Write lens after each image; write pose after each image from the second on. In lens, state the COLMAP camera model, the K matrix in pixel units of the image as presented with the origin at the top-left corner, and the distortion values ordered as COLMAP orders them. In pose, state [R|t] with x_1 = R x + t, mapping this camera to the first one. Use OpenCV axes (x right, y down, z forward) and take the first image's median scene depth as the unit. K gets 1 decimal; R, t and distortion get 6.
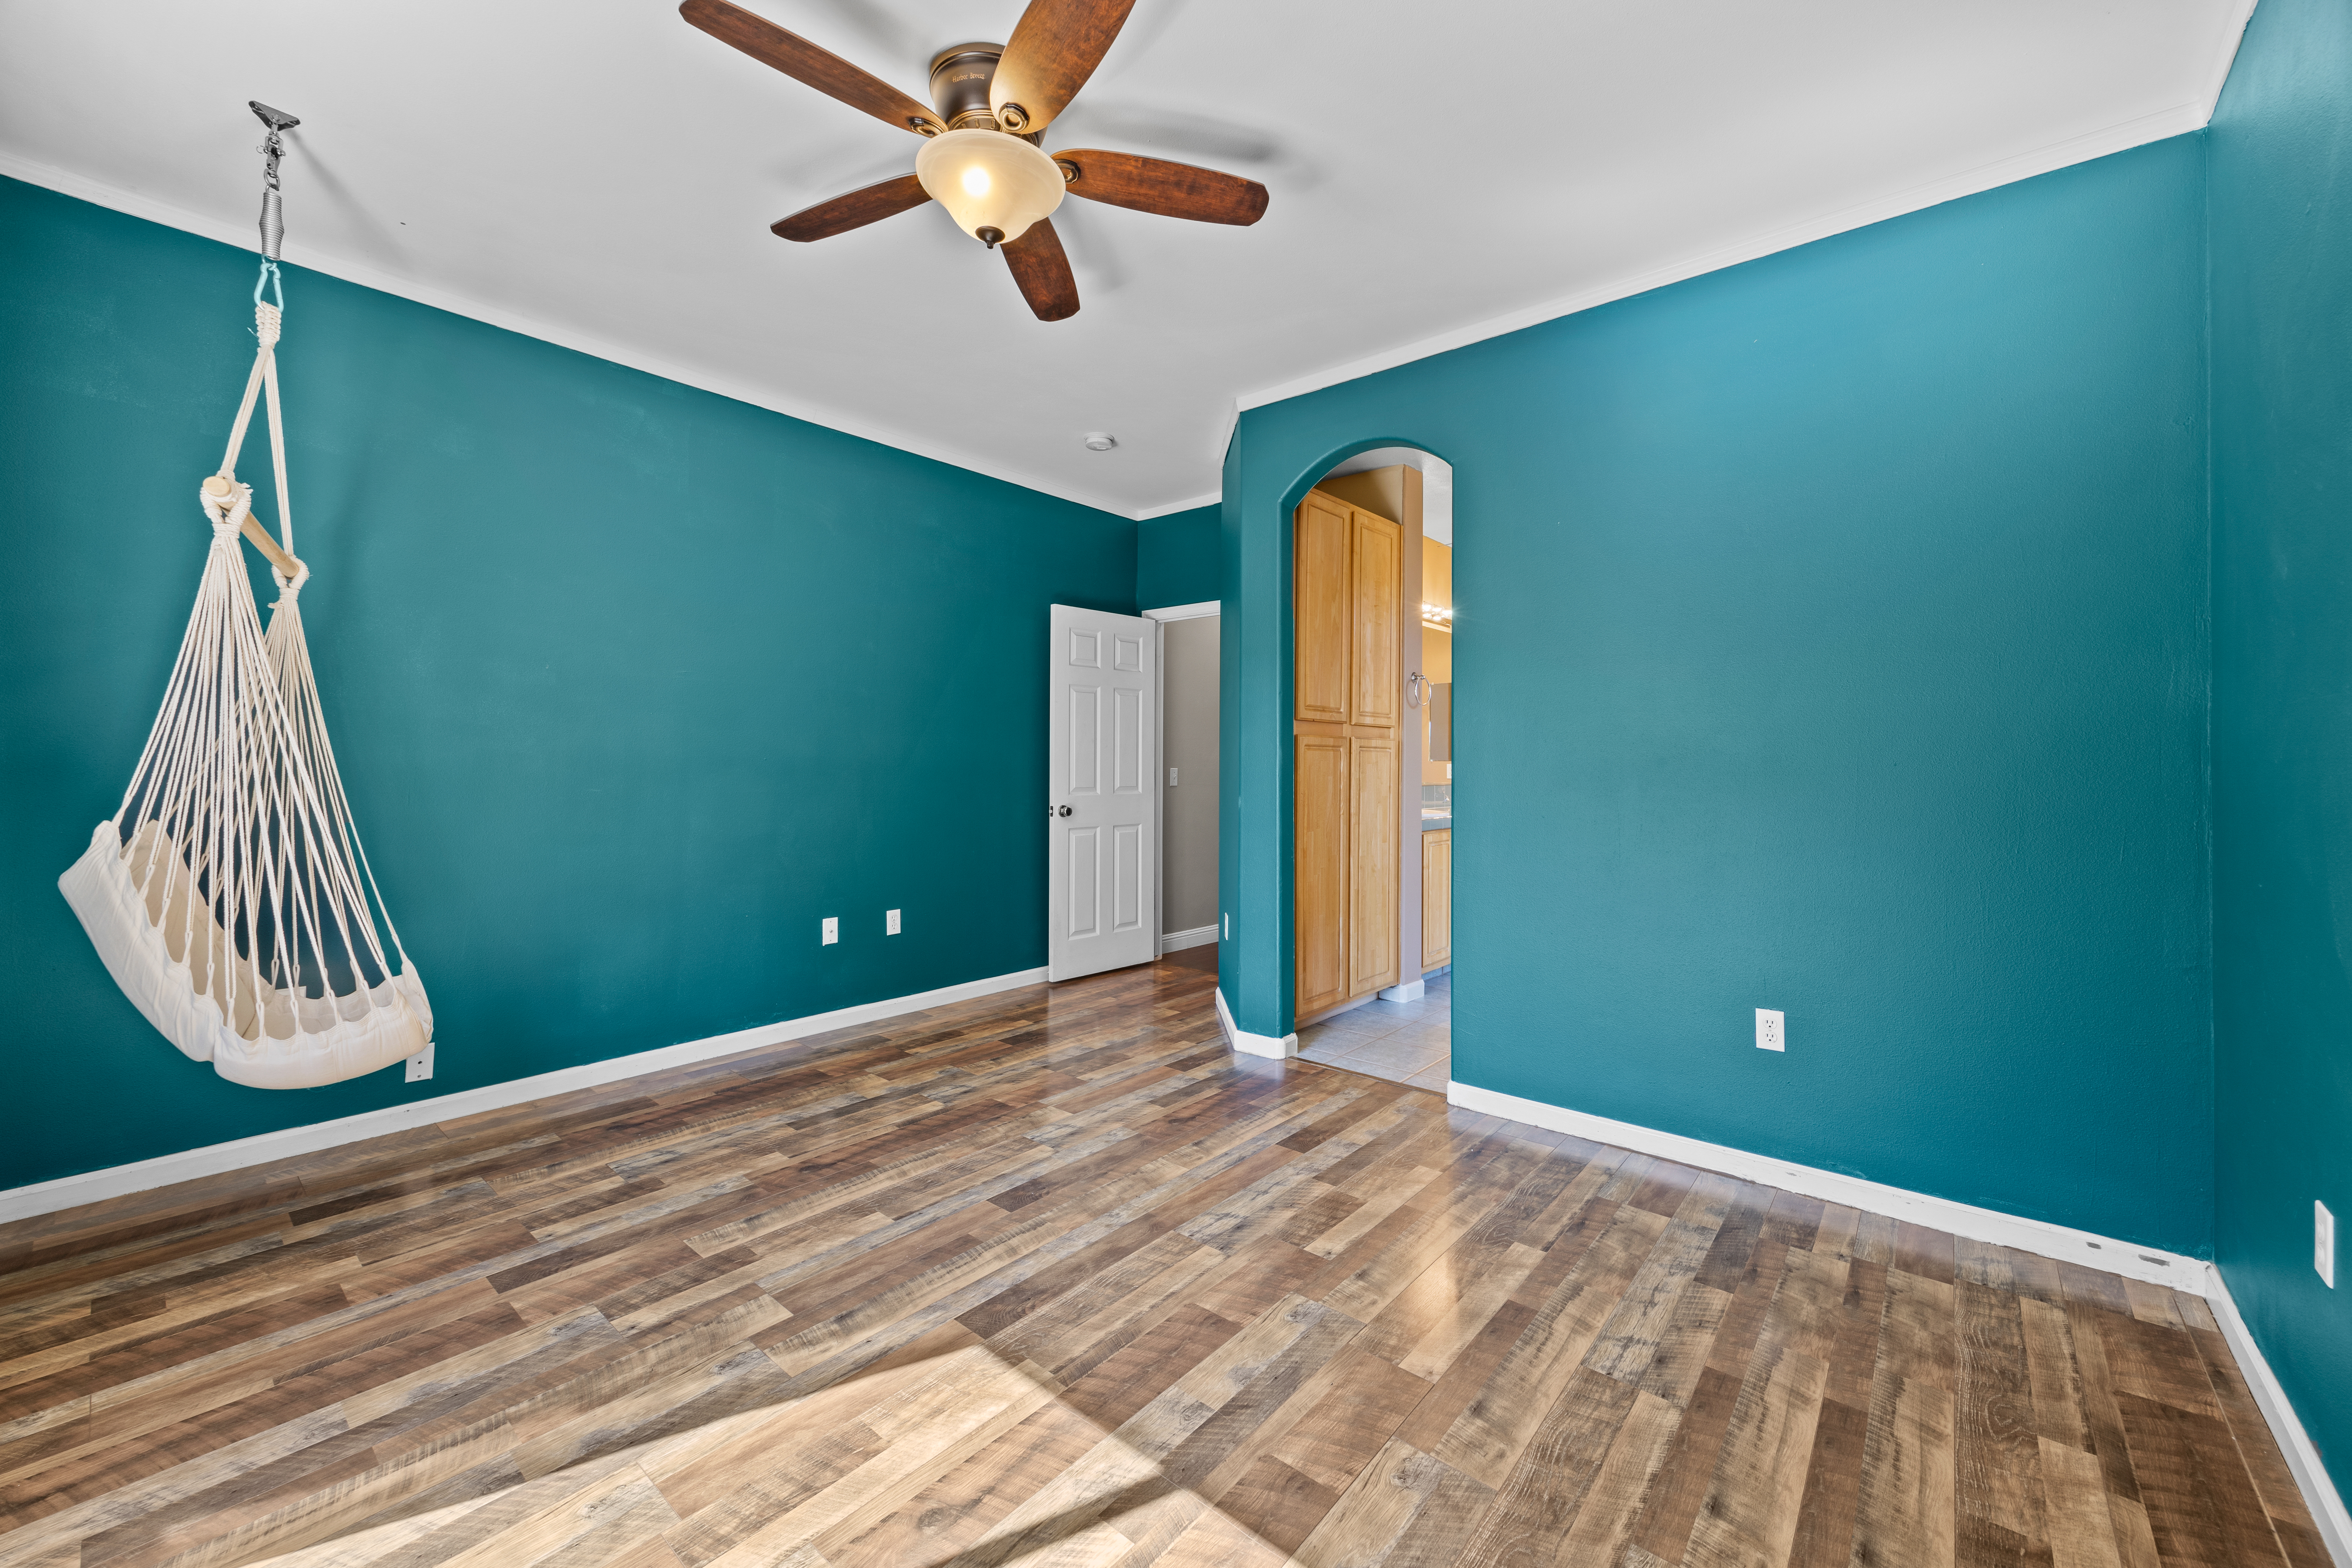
lens RADIAL K [[913.4, 0, 1187.9], [0, 913.4, 777.0], [0, 0, 1]] dist [-0.001807, 0.000887]
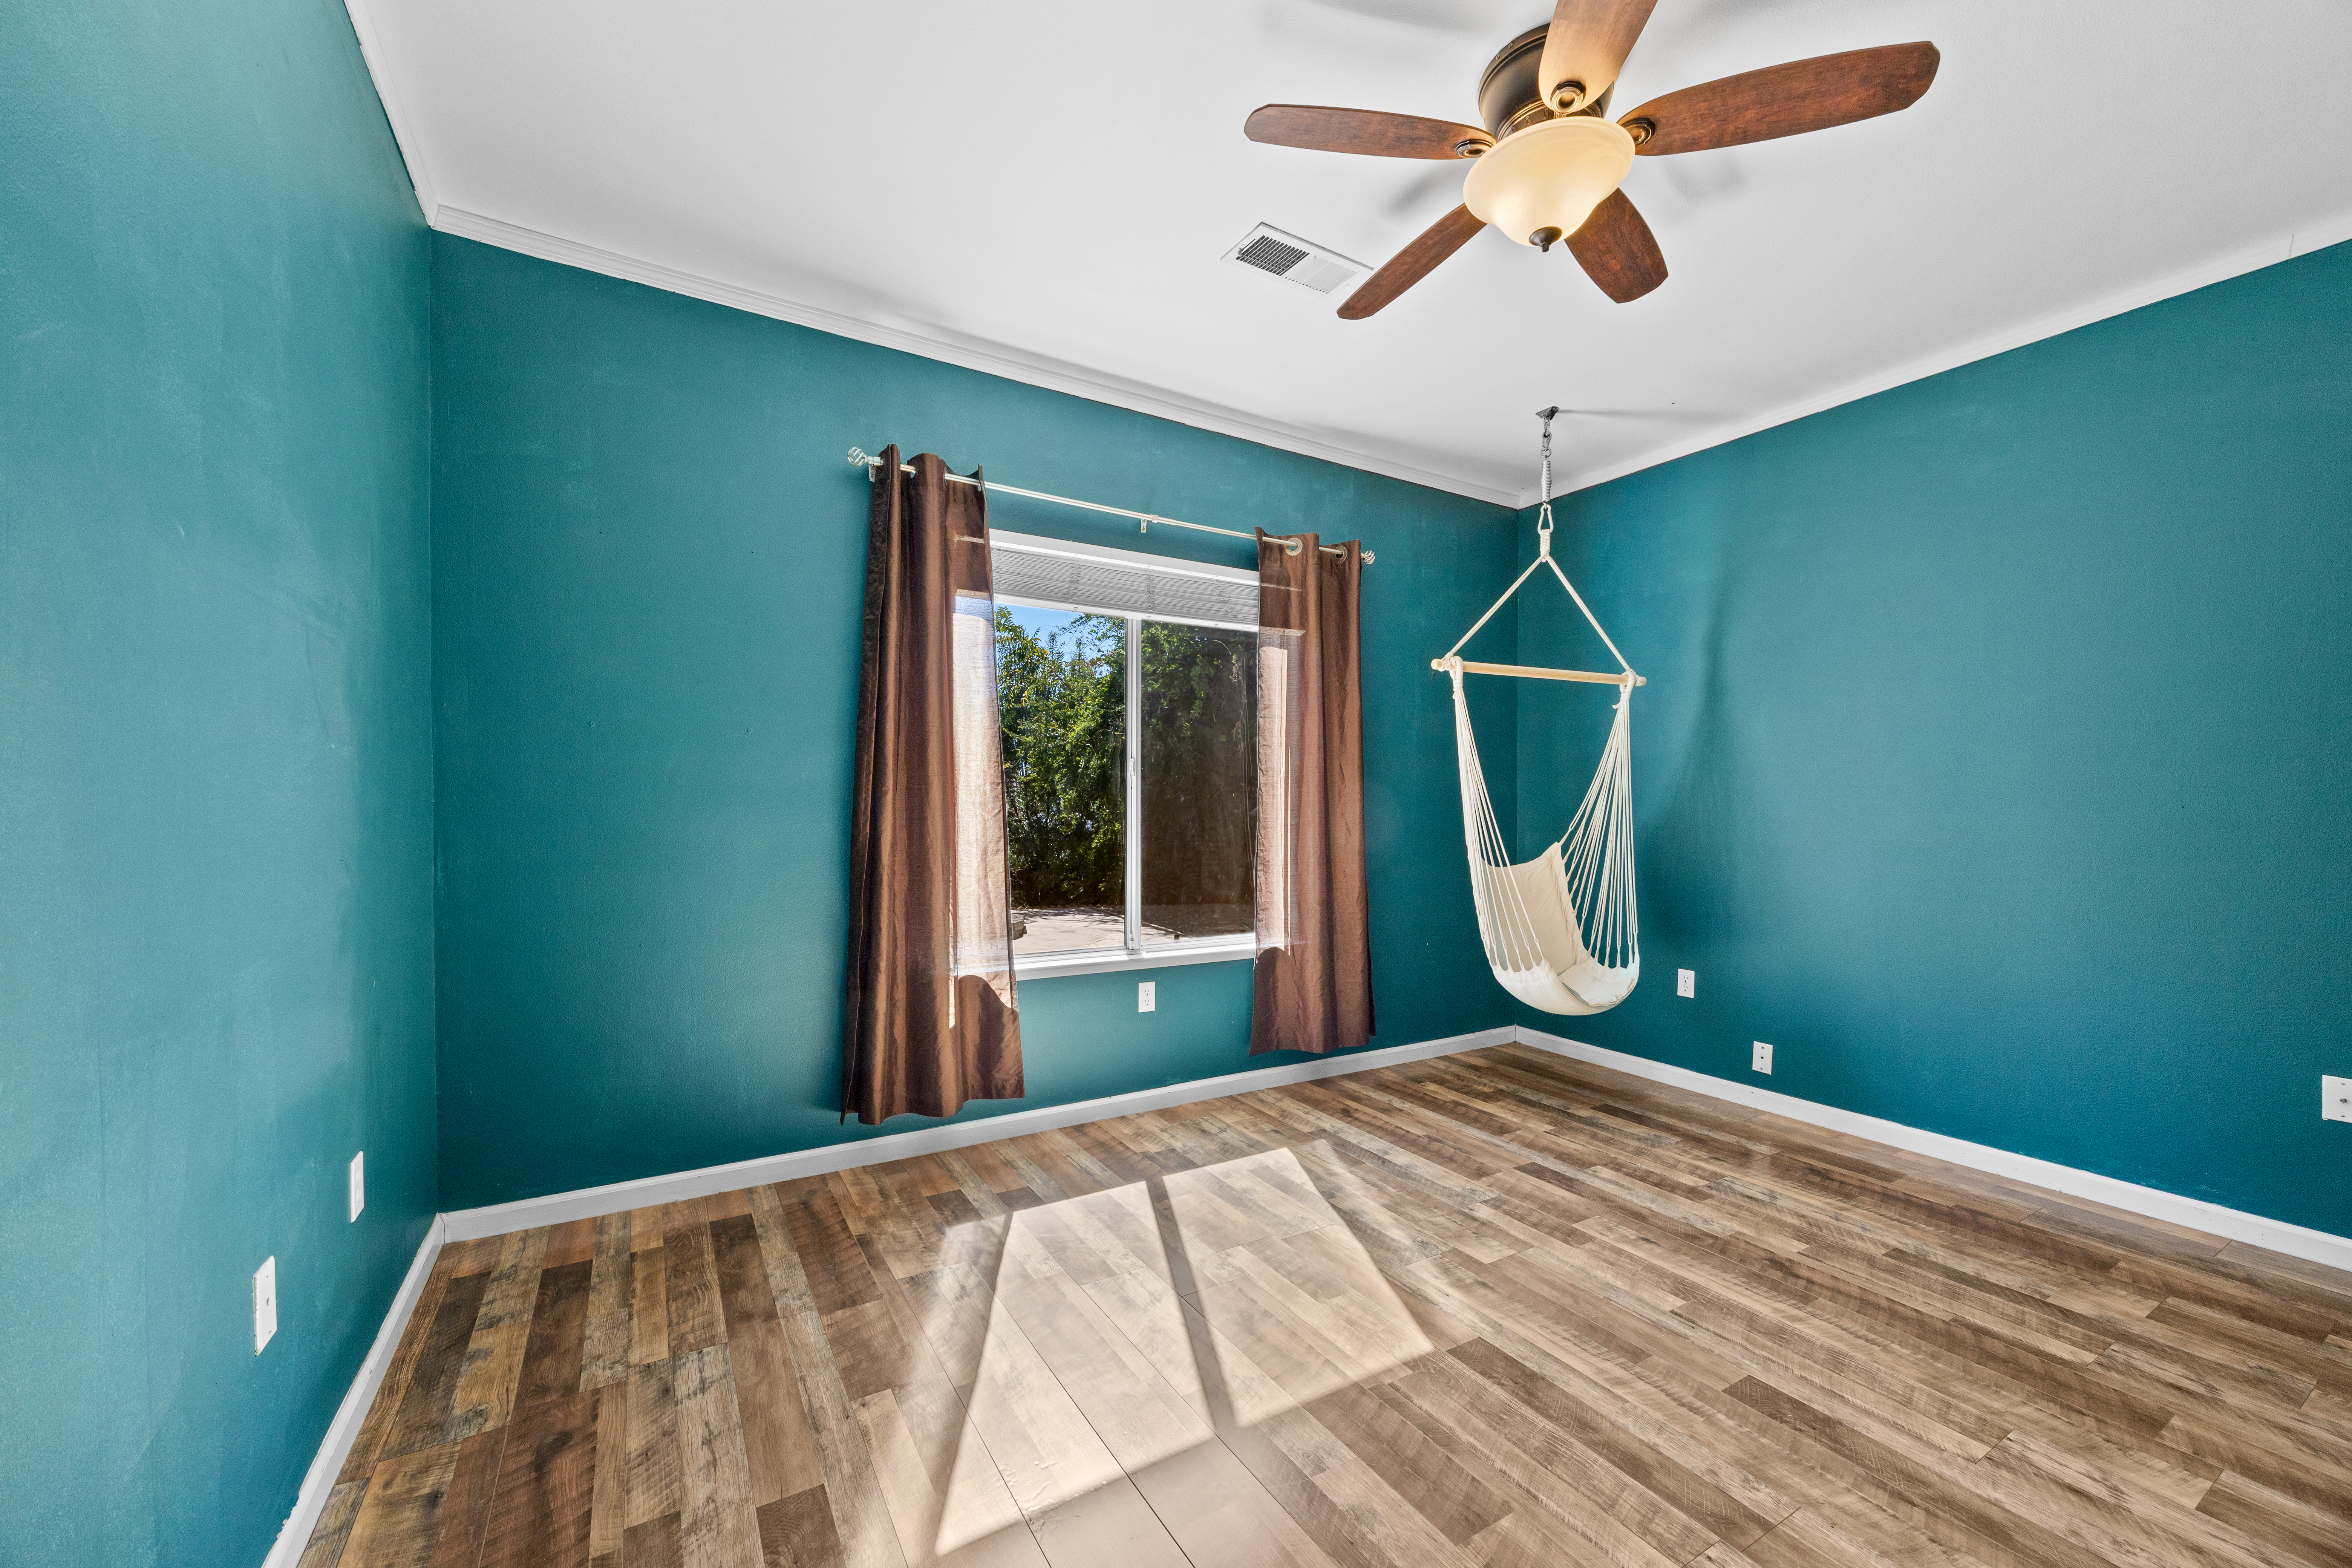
lens RADIAL K [[913.4, 0, 1177.8], [0, 913.4, 809.1], [0, 0, 1]] dist [-0.001807, 0.000887]
pose [[-0.326480, -0.001225, -0.945203, 0.694577], [-0.022316, 0.999730, 0.006413, -0.006477], [0.944941, 0.023186, -0.326419, 0.824844]]
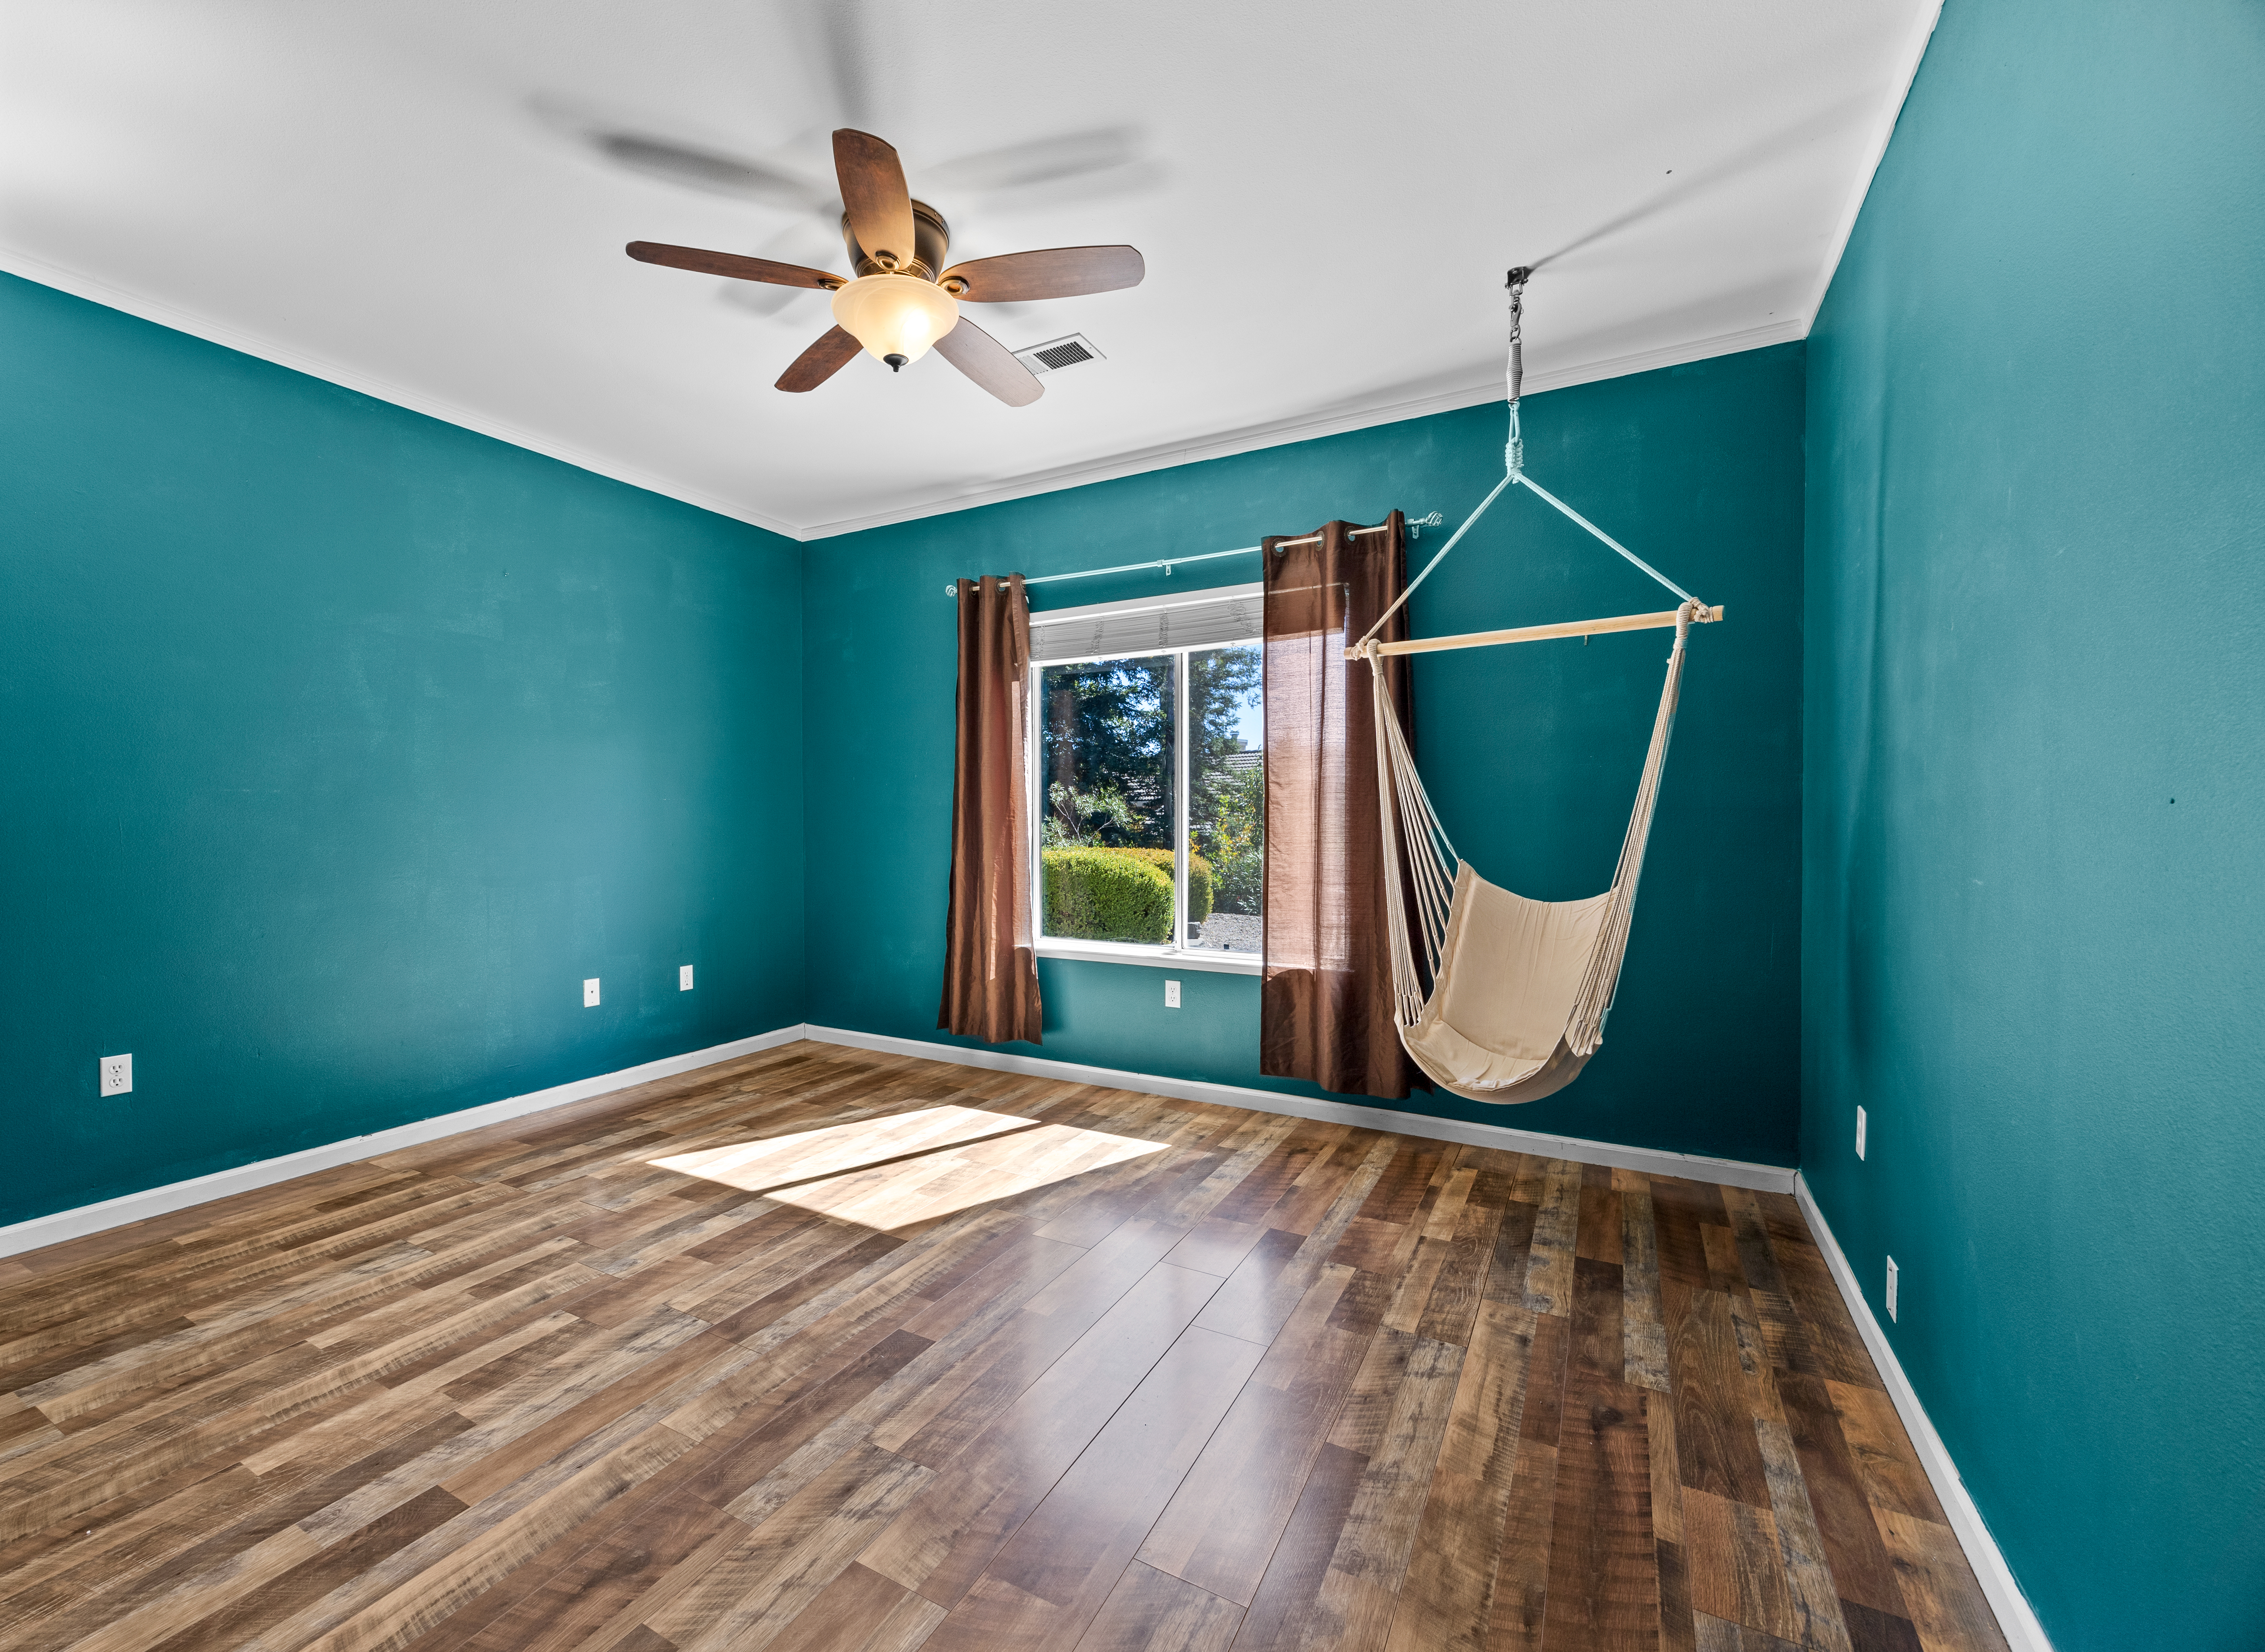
lens RADIAL K [[958.8, 0, 1044.8], [0, 958.8, 841.9], [0, 0, 1]] dist [-0.003106, -0.000377]
pose [[-0.986905, 0.000943, -0.161299, -0.187480], [-0.004922, 0.999341, 0.035958, -0.026486], [0.161227, 0.036281, -0.986250, 1.956858]]
